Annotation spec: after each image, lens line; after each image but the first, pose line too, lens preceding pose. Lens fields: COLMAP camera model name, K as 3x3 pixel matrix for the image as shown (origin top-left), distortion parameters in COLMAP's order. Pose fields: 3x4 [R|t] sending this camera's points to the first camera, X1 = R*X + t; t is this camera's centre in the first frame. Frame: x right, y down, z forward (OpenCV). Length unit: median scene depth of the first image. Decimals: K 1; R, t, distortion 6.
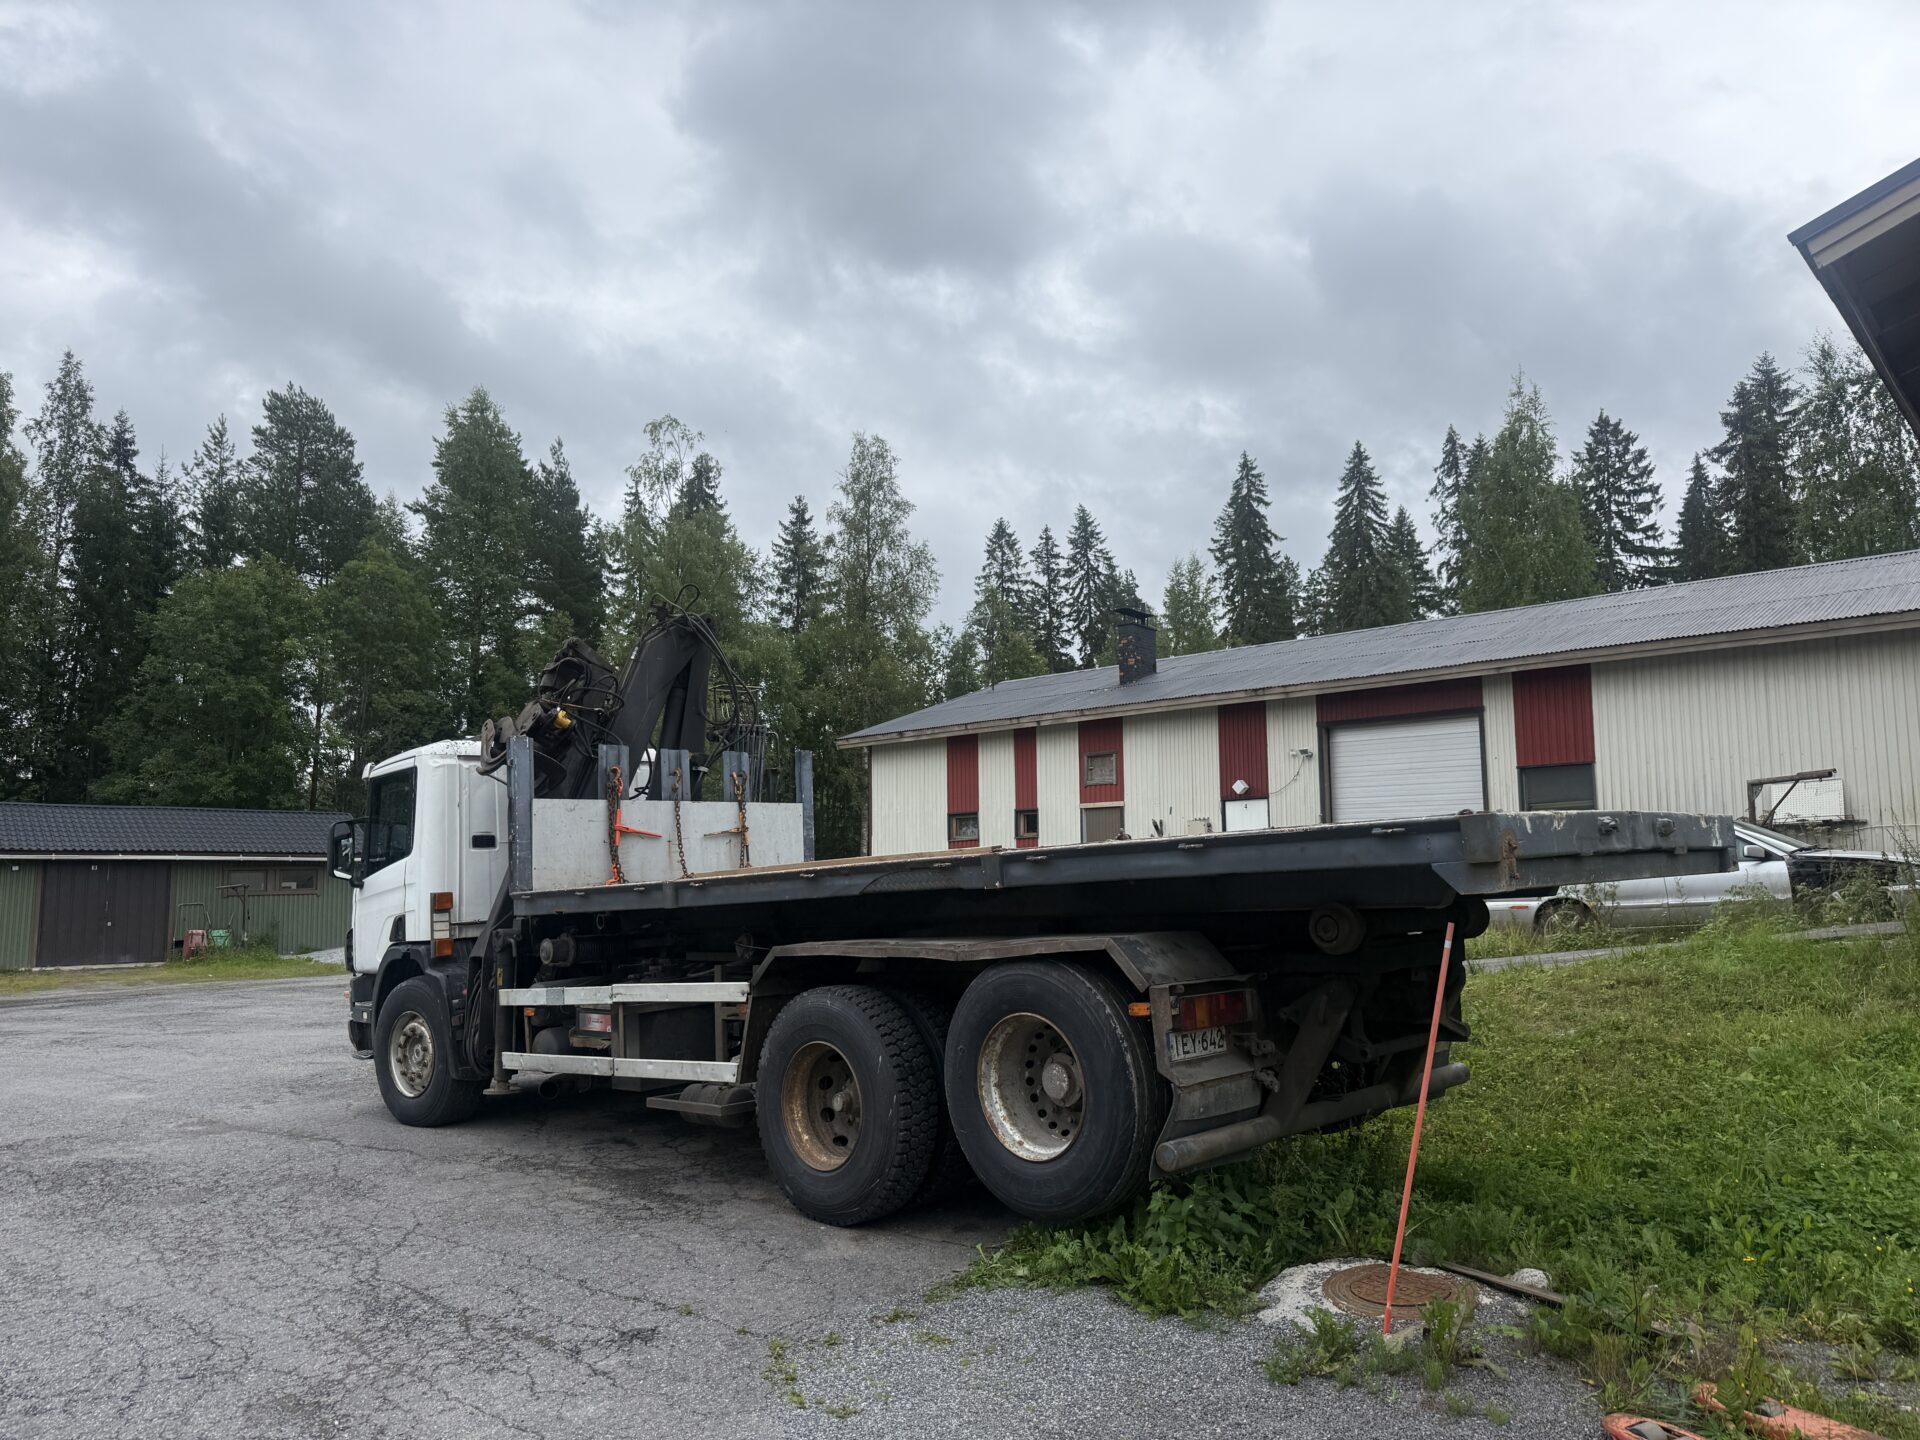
lens RADIAL K [[1353.3, 0, 970.5], [0, 1353.3, 719.6], [0, 0, 1]] dist [0.134902, -0.208329]
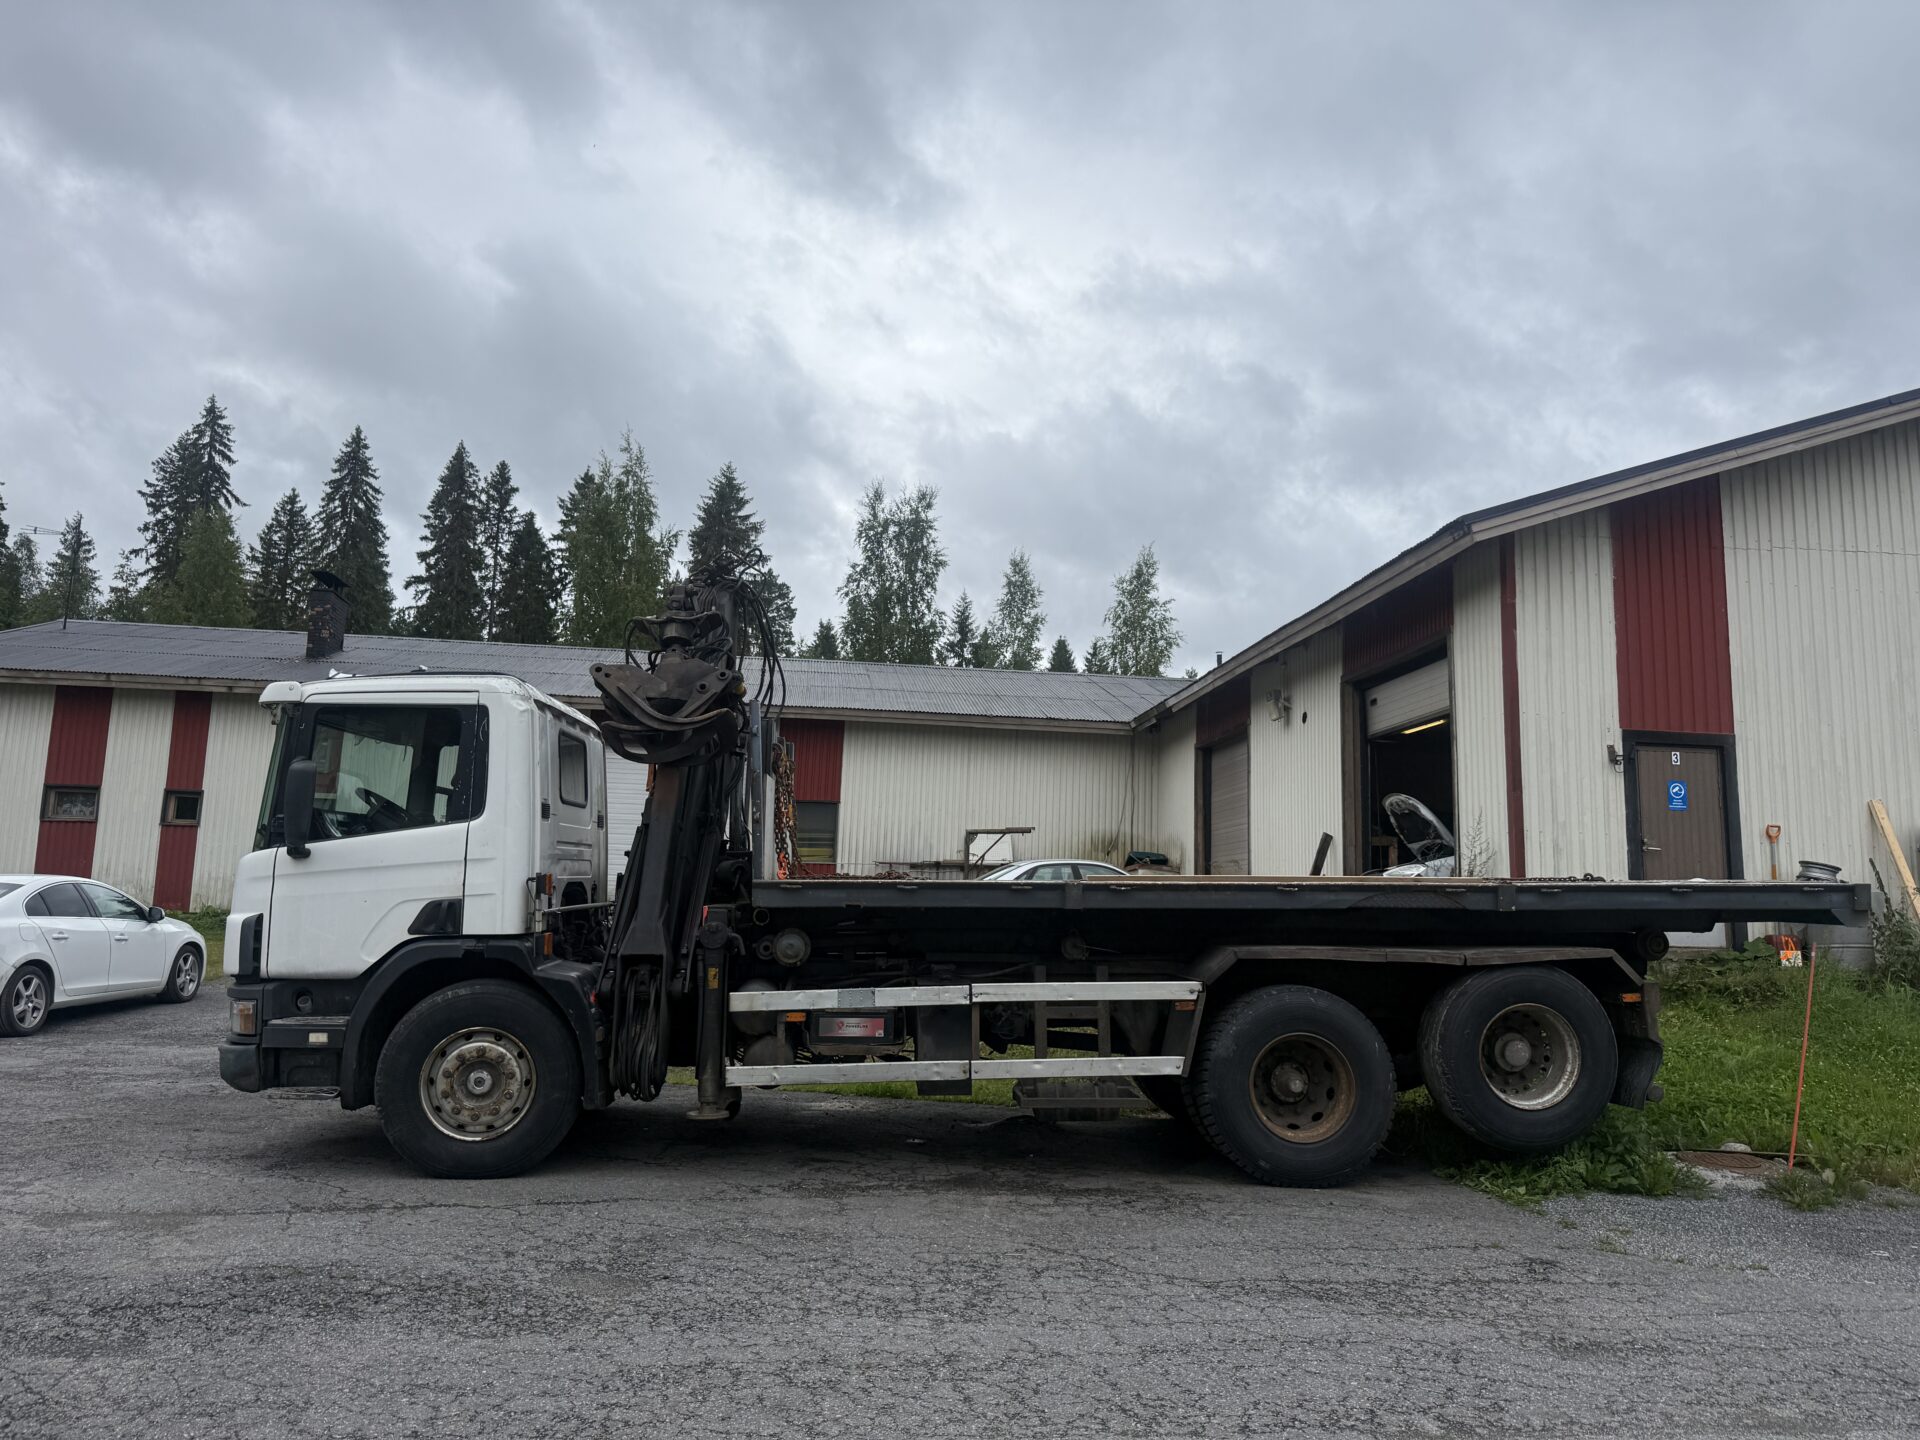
lens RADIAL K [[1345.3, 0, 984.0], [0, 1345.3, 712.4], [0, 0, 1]] dist [0.095559, -0.142711]
pose [[0.659397, 0.143645, 0.737944, -0.779027], [-0.130669, 0.988535, -0.075662, 0.058638], [-0.740352, -0.046535, 0.670607, 0.285860]]
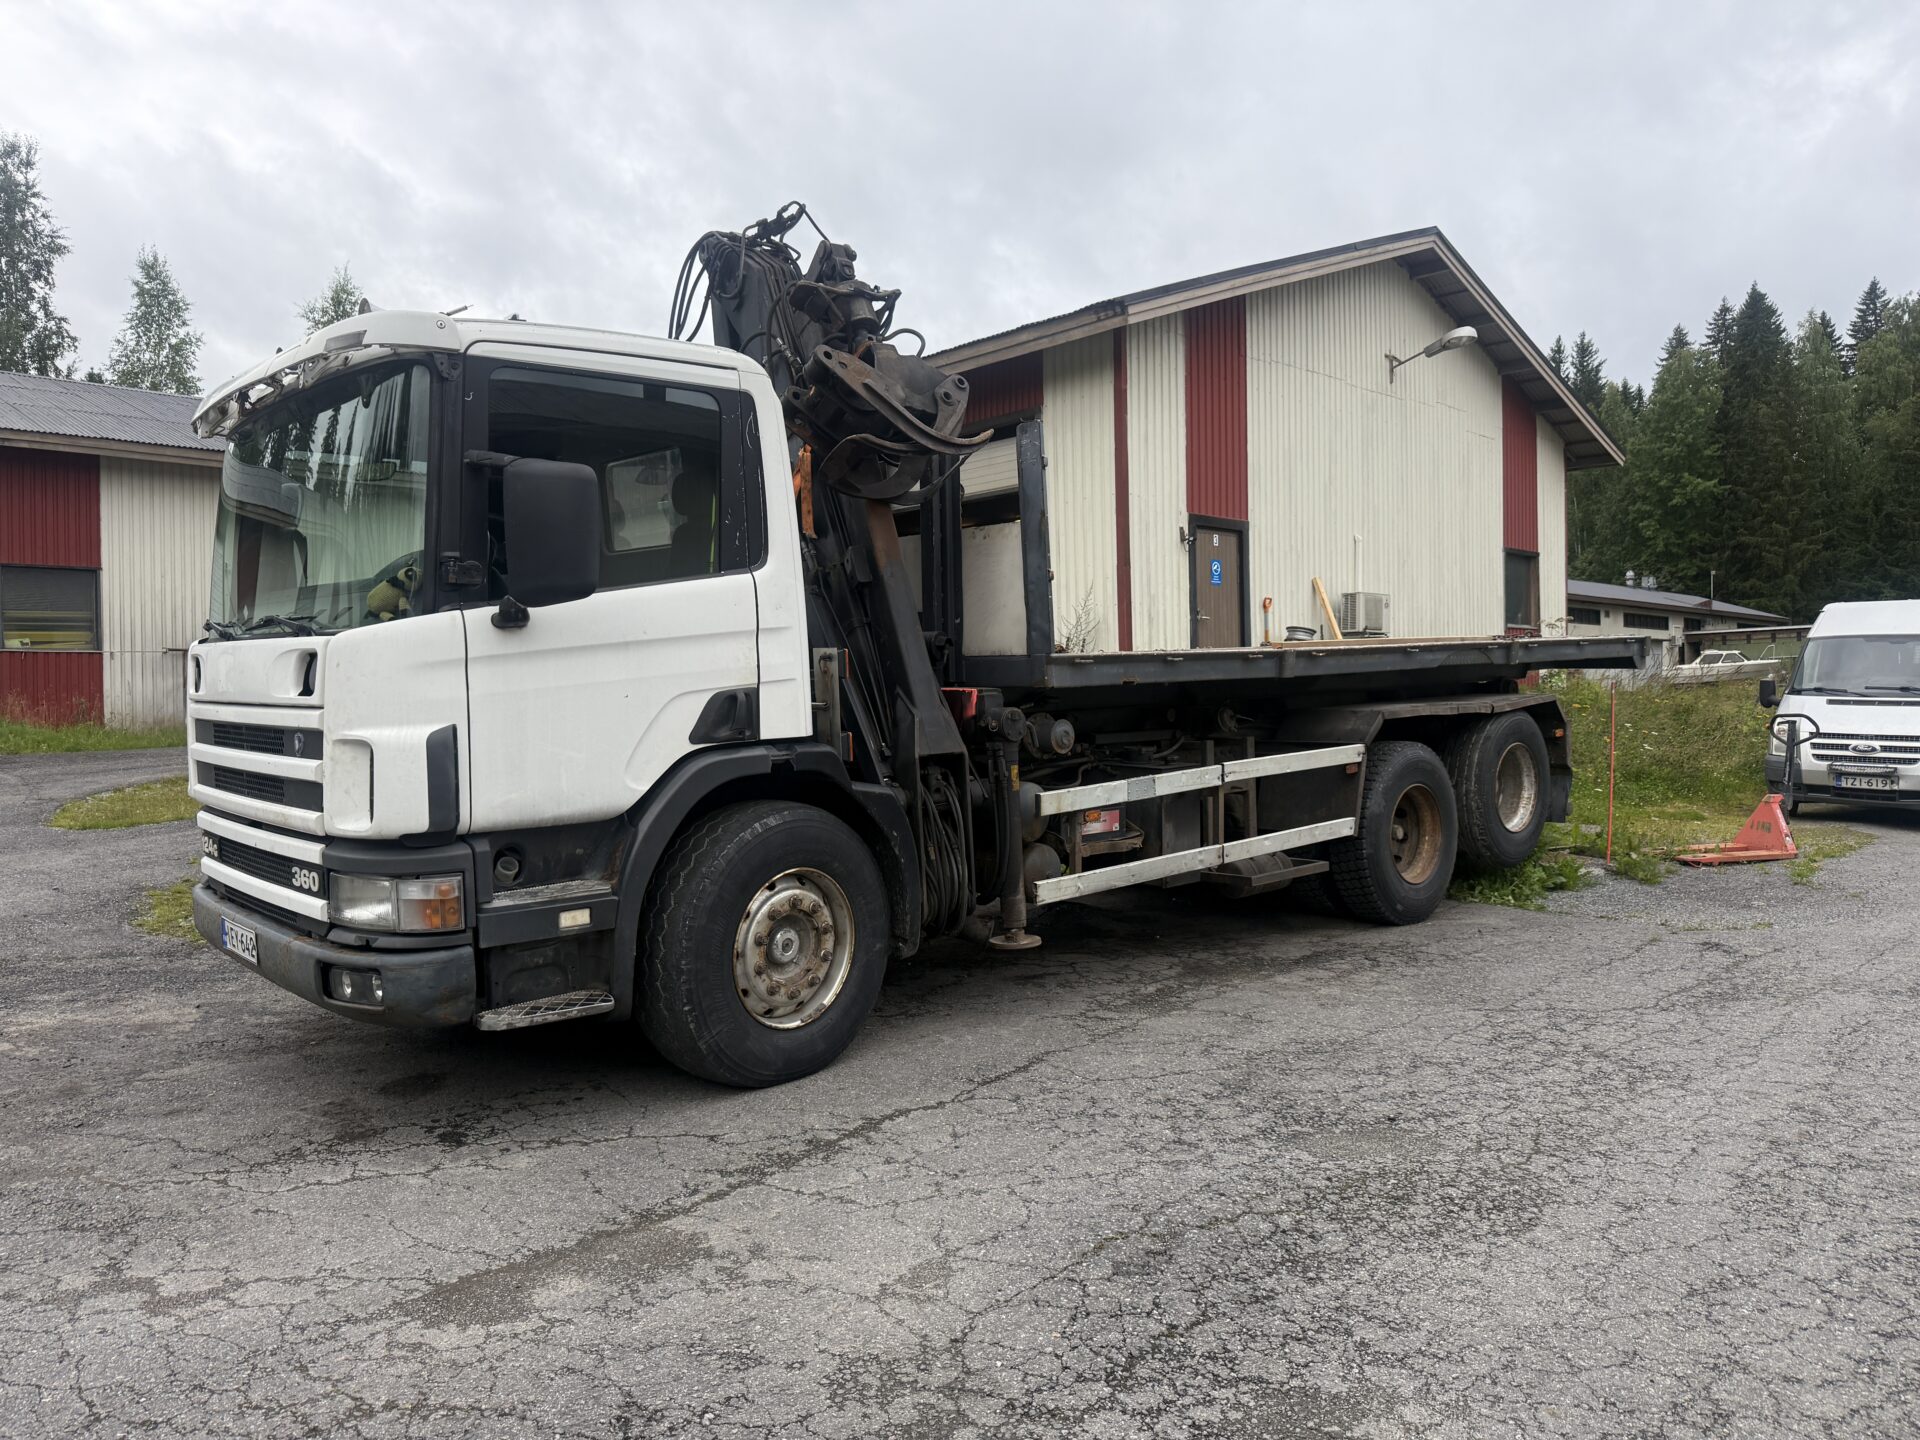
lens RADIAL K [[1332.8, 0, 953.5], [0, 1332.8, 734.3], [0, 0, 1]] dist [0.088628, -0.085077]
pose [[0.058140, -0.012310, 0.998233, -0.888983], [-0.106508, 0.994140, 0.018463, 0.140419], [-0.992611, -0.107393, 0.056488, 0.888802]]
